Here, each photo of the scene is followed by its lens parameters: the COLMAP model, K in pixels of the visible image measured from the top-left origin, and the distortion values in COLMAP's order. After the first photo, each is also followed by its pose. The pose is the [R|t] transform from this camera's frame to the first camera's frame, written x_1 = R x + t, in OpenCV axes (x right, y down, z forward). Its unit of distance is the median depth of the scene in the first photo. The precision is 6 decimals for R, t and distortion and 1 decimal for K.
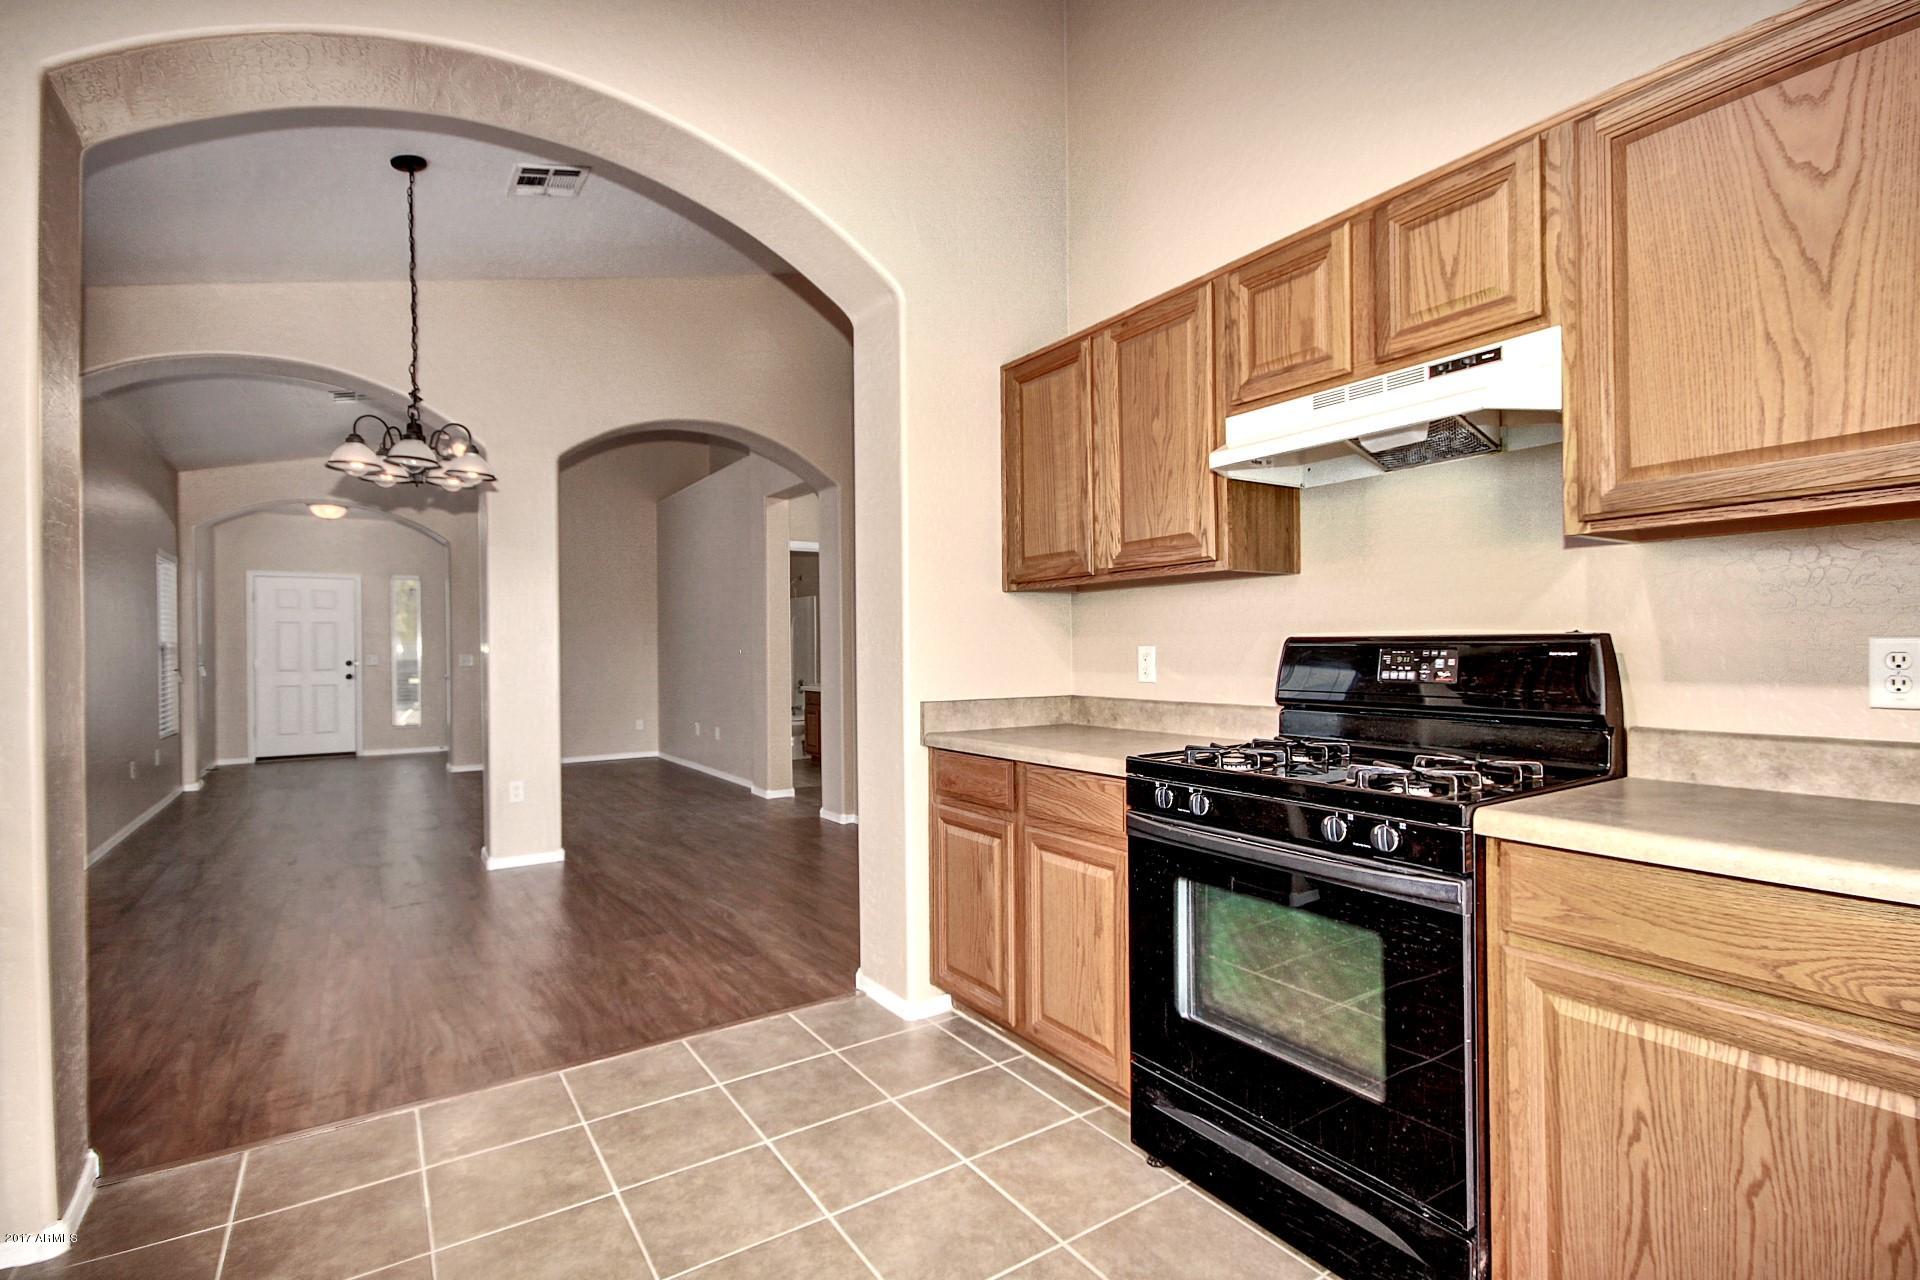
lens RADIAL K [[890.9, 0, 951.7], [0, 890.9, 647.8], [0, 0, 1]] dist [0.010664, -0.001284]
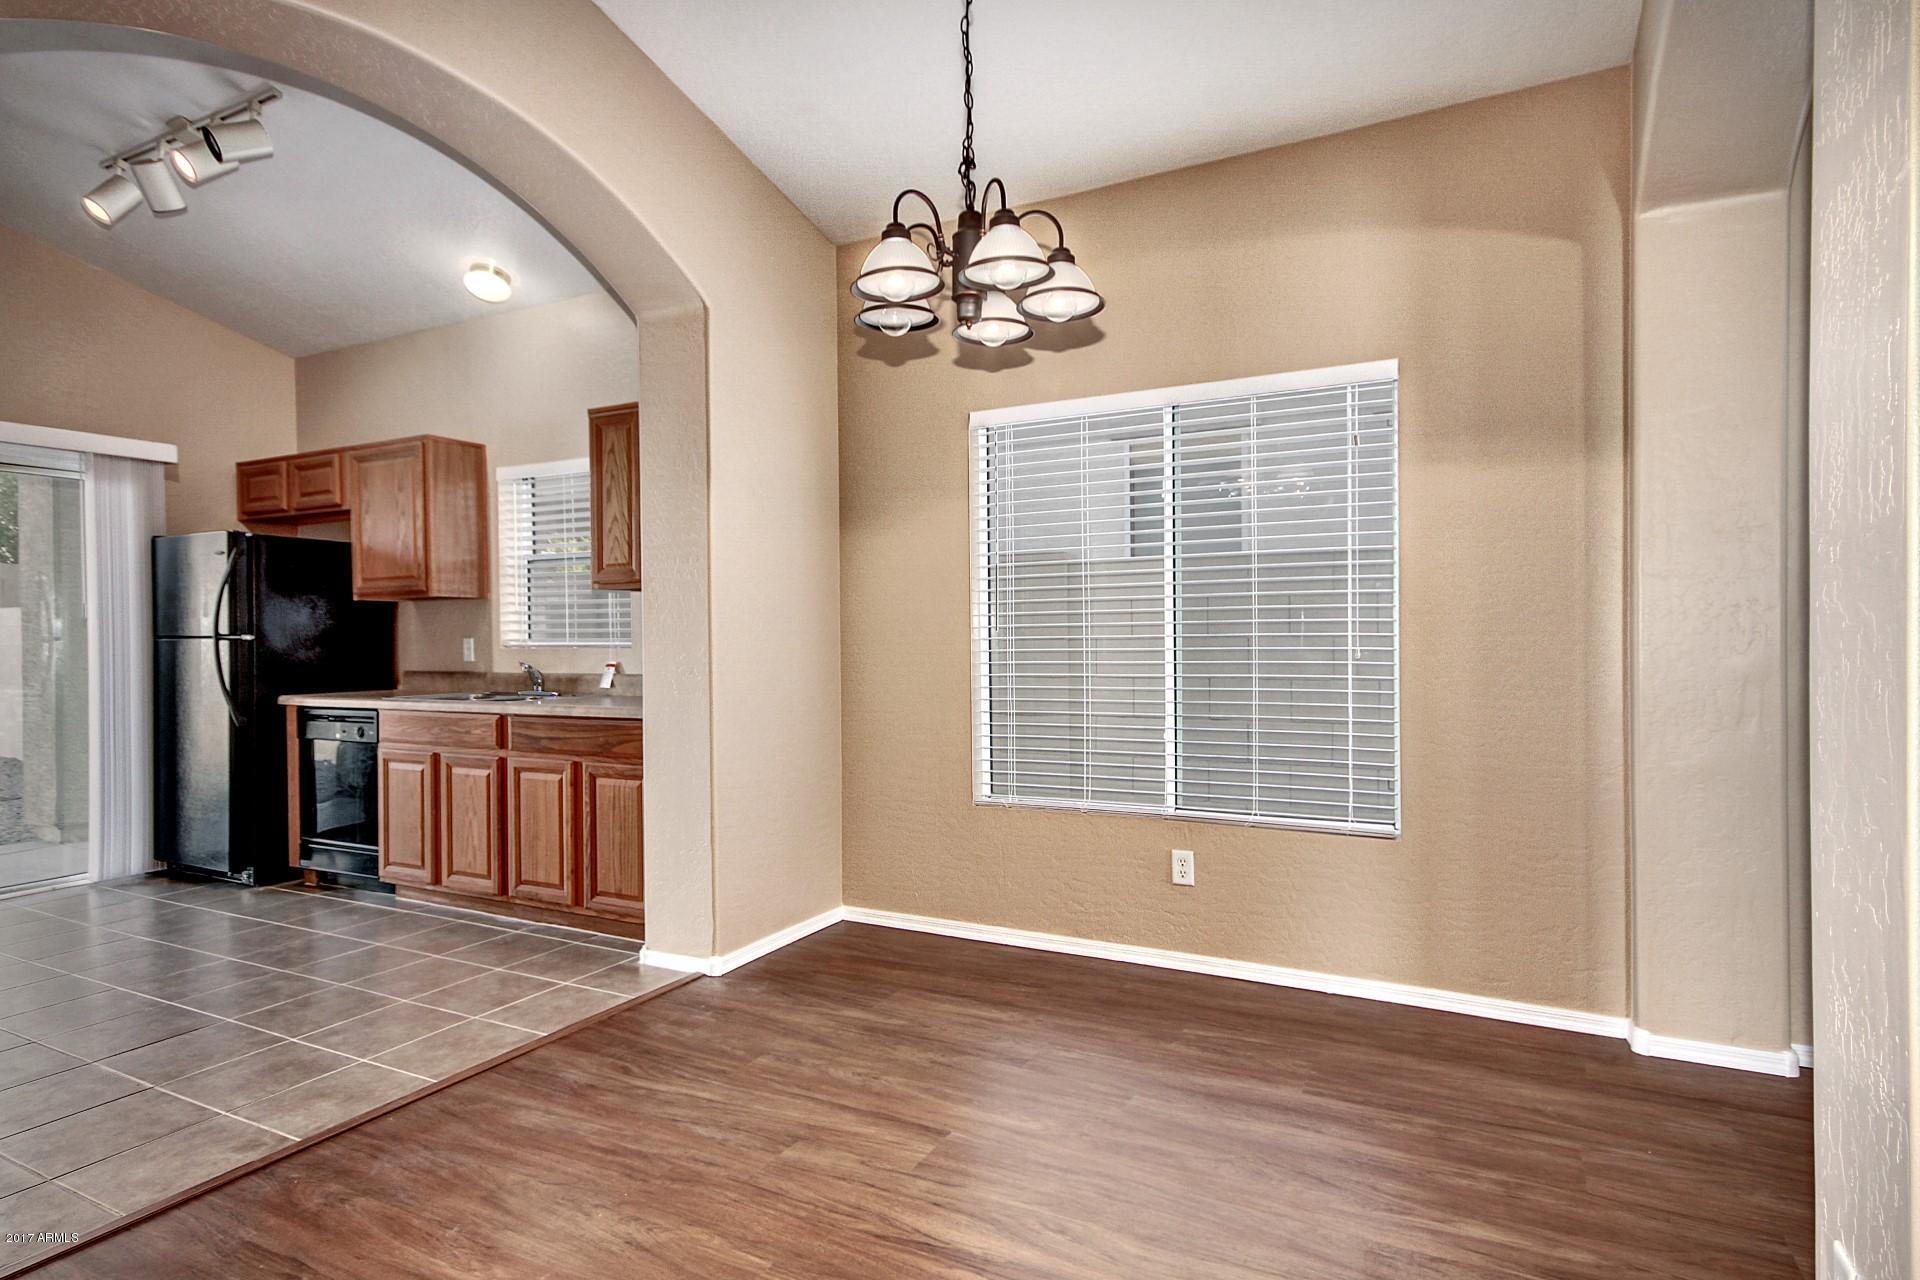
lens RADIAL K [[978.8, 0, 960.6], [0, 978.8, 647.7], [0, 0, 1]] dist [0.014320, 0.000210]
pose [[-0.872792, 0.021717, -0.487609, -0.236376], [0.019910, 0.999762, 0.008891, 0.008123], [0.487686, -0.001948, -0.873017, 1.230945]]
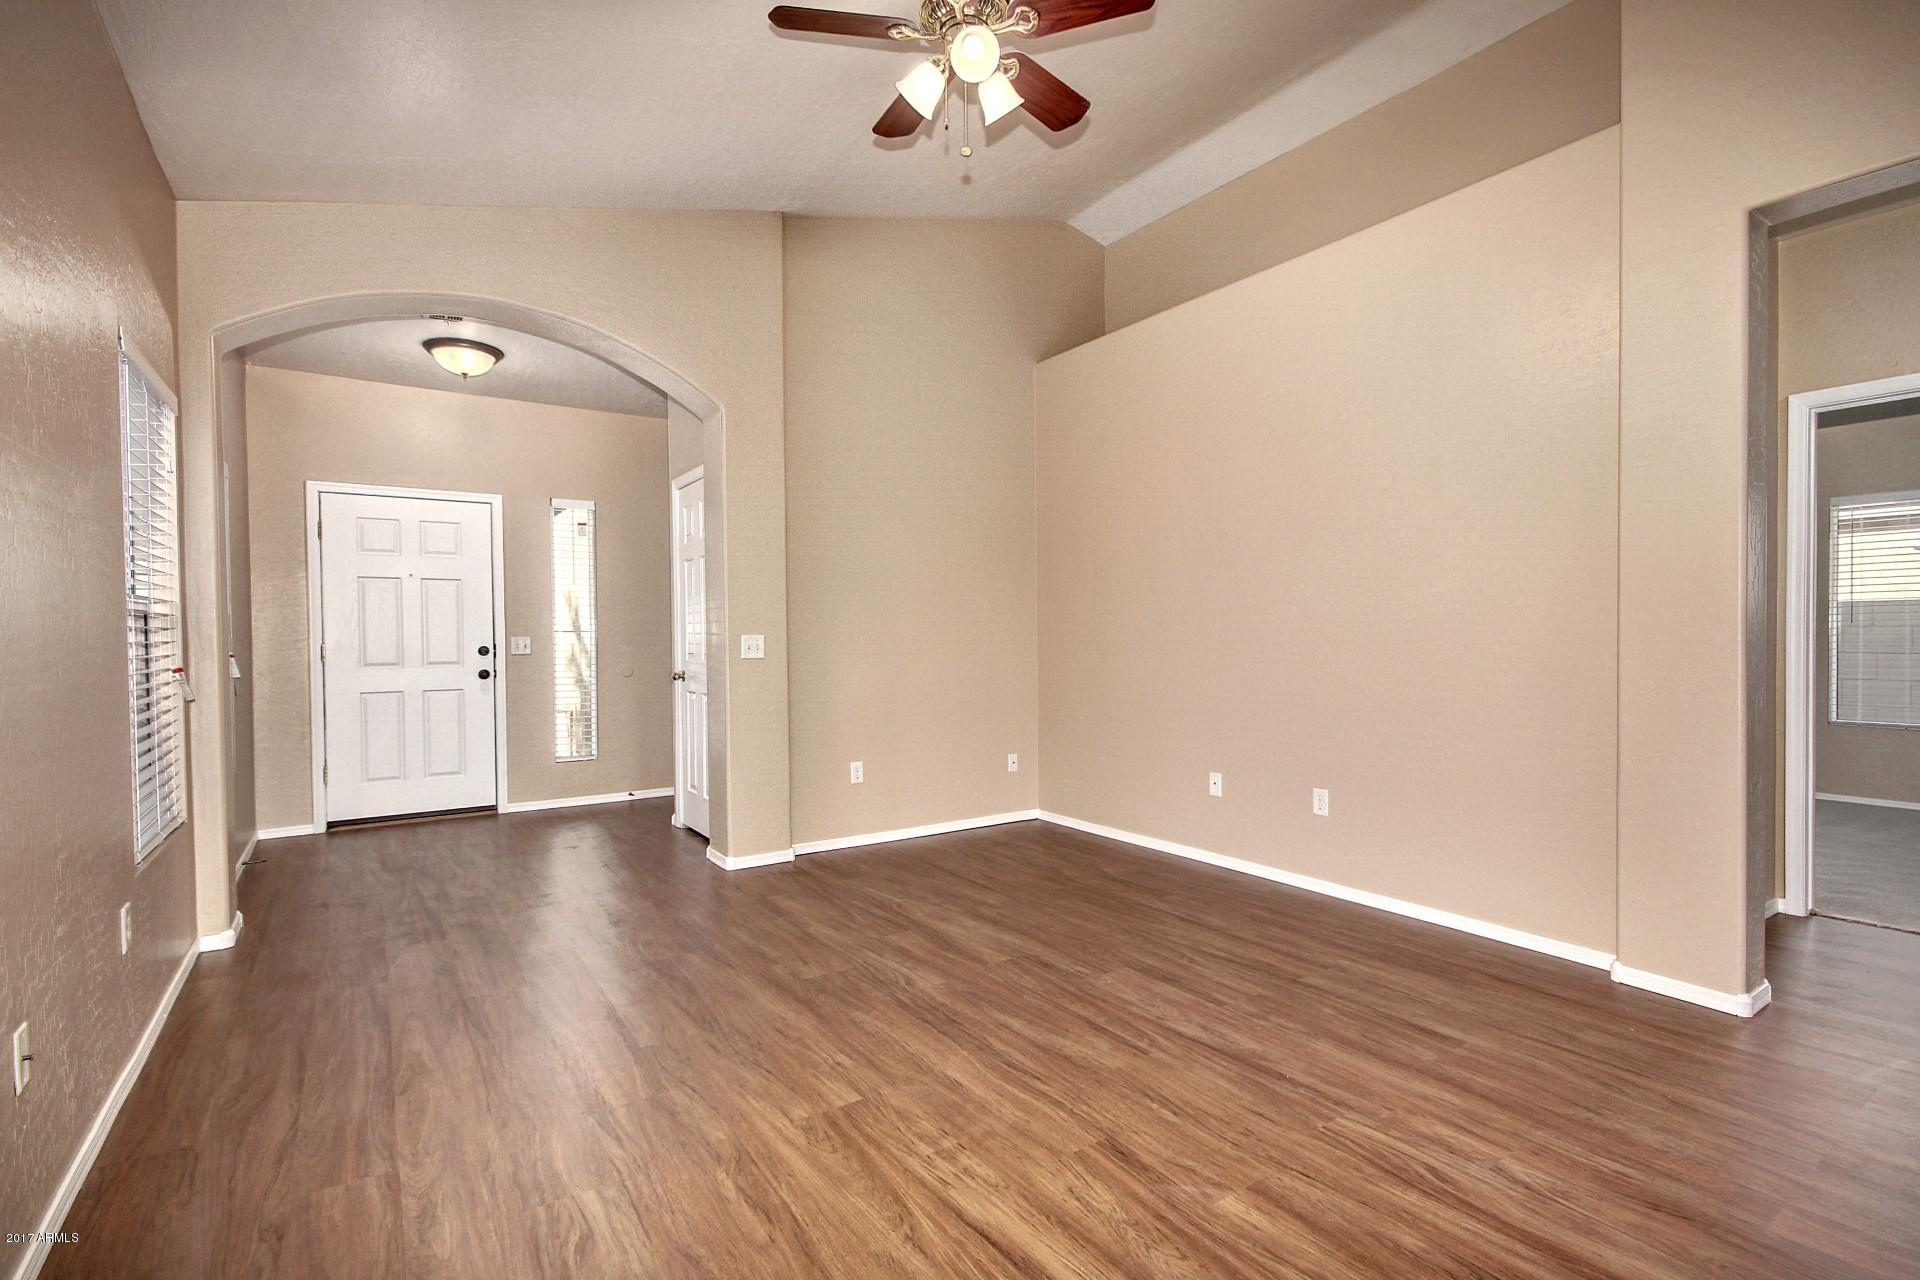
lens RADIAL K [[881.0, 0, 955.1], [0, 881.0, 643.8], [0, 0, 1]] dist [0.002090, 0.000375]
pose [[0.999982, 0.000967, 0.005935, -0.859815], [-0.001046, 0.999911, 0.013278, 0.011146], [-0.005921, -0.013284, 0.999894, 0.998189]]
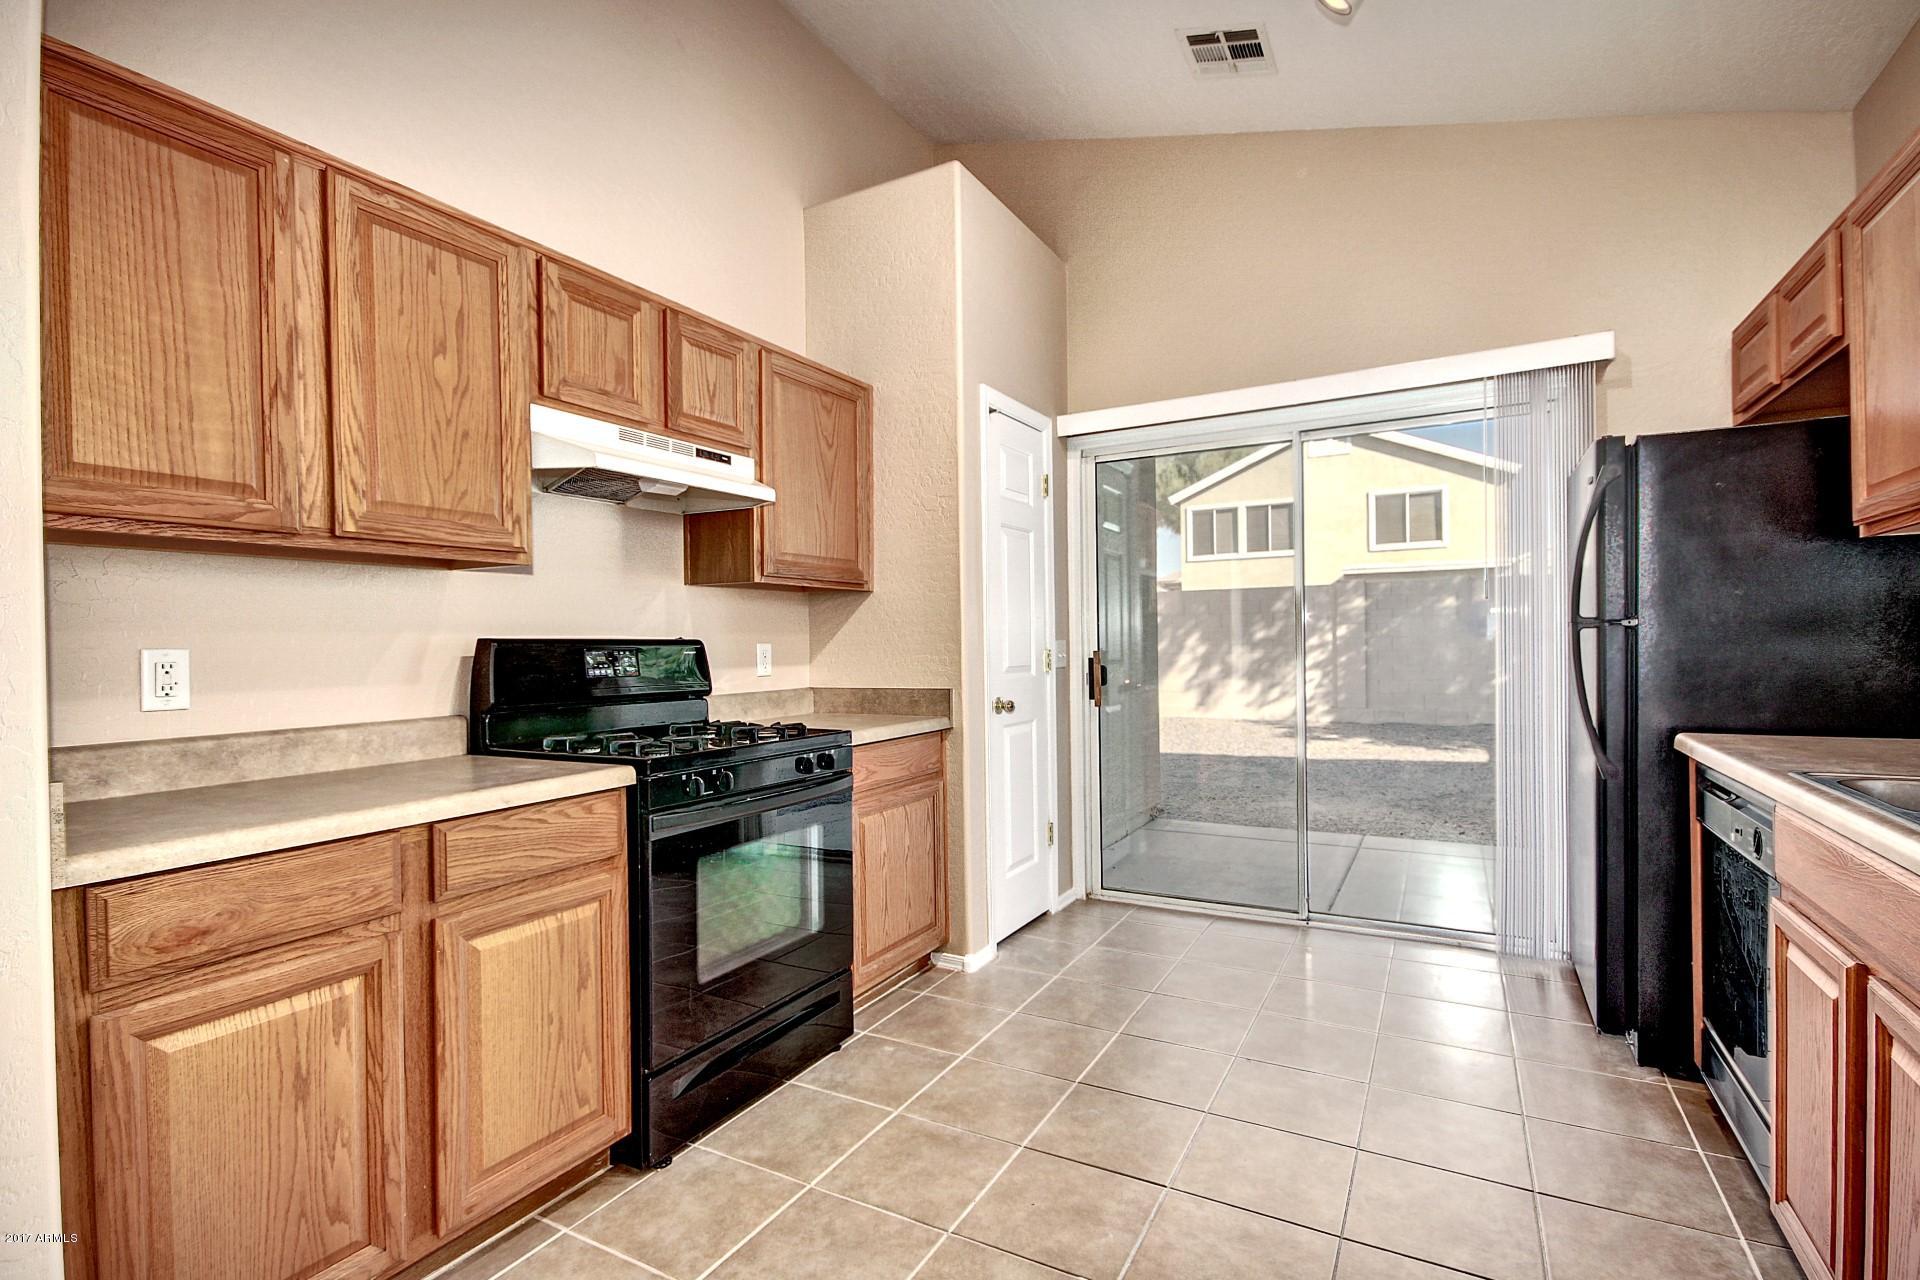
lens RADIAL K [[883.1, 0, 983.8], [0, 883.1, 645.9], [0, 0, 1]] dist [0.002449, -0.000060]
pose [[-0.464571, 0.010203, 0.885477, -0.377034], [0.010433, 0.999927, -0.006048, 0.003903], [-0.885474, 0.006428, -0.464644, 0.522542]]
